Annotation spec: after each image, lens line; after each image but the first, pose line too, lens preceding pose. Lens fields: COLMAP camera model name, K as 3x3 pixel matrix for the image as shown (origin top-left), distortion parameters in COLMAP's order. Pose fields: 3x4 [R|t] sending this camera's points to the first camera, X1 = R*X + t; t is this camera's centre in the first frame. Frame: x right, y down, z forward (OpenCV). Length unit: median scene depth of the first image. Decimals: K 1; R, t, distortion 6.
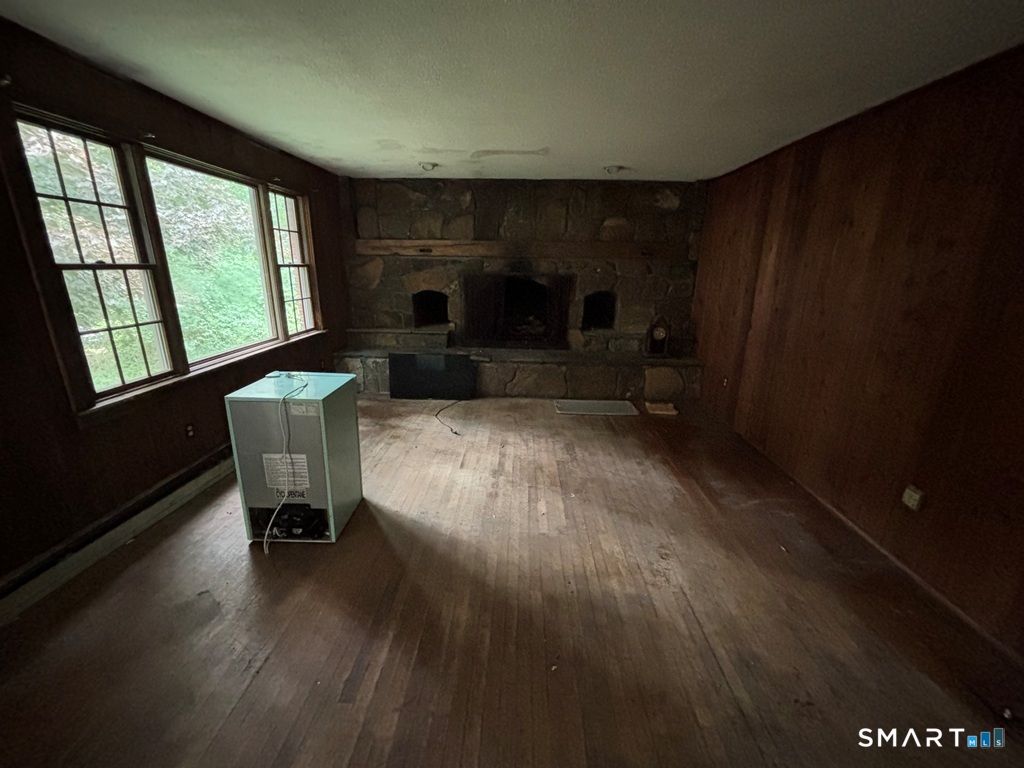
lens RADIAL K [[414.9, 0, 511.1], [0, 414.9, 380.1], [0, 0, 1]] dist [-0.001030, -0.000198]
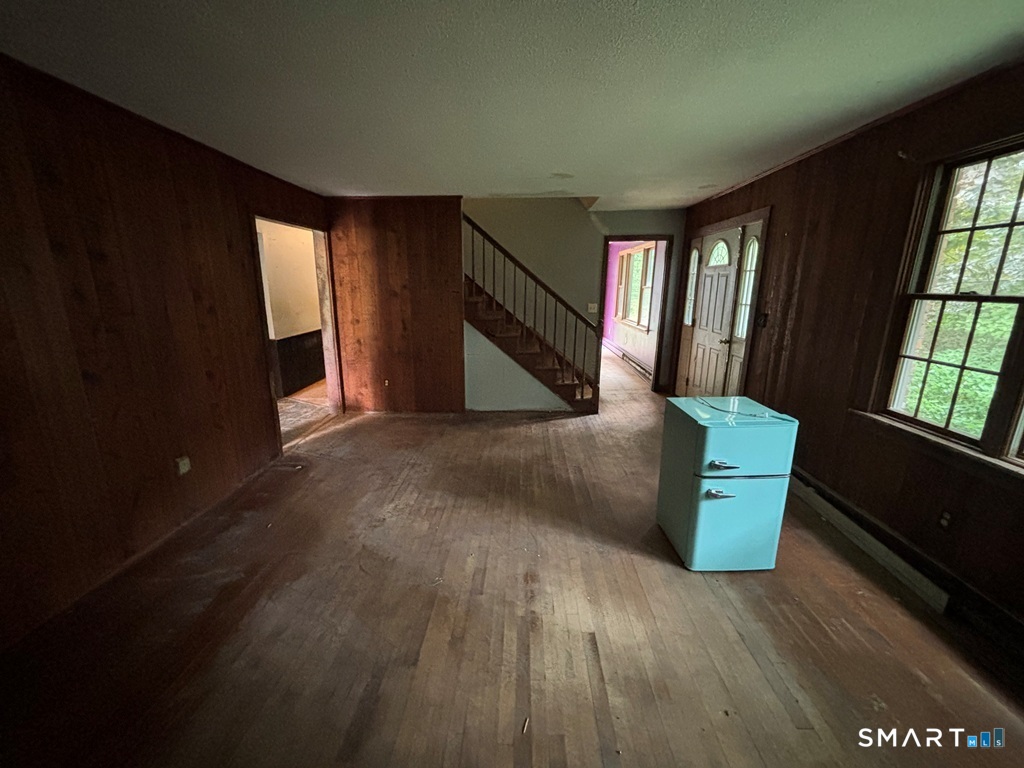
lens RADIAL K [[414.9, 0, 511.2], [0, 414.9, 387.1], [0, 0, 1]] dist [-0.001030, -0.000198]
pose [[-0.999765, -0.020874, -0.005873, 0.004513], [-0.021062, 0.870301, 0.492070, -0.437293], [-0.005160, 0.492078, -0.870536, 1.568510]]
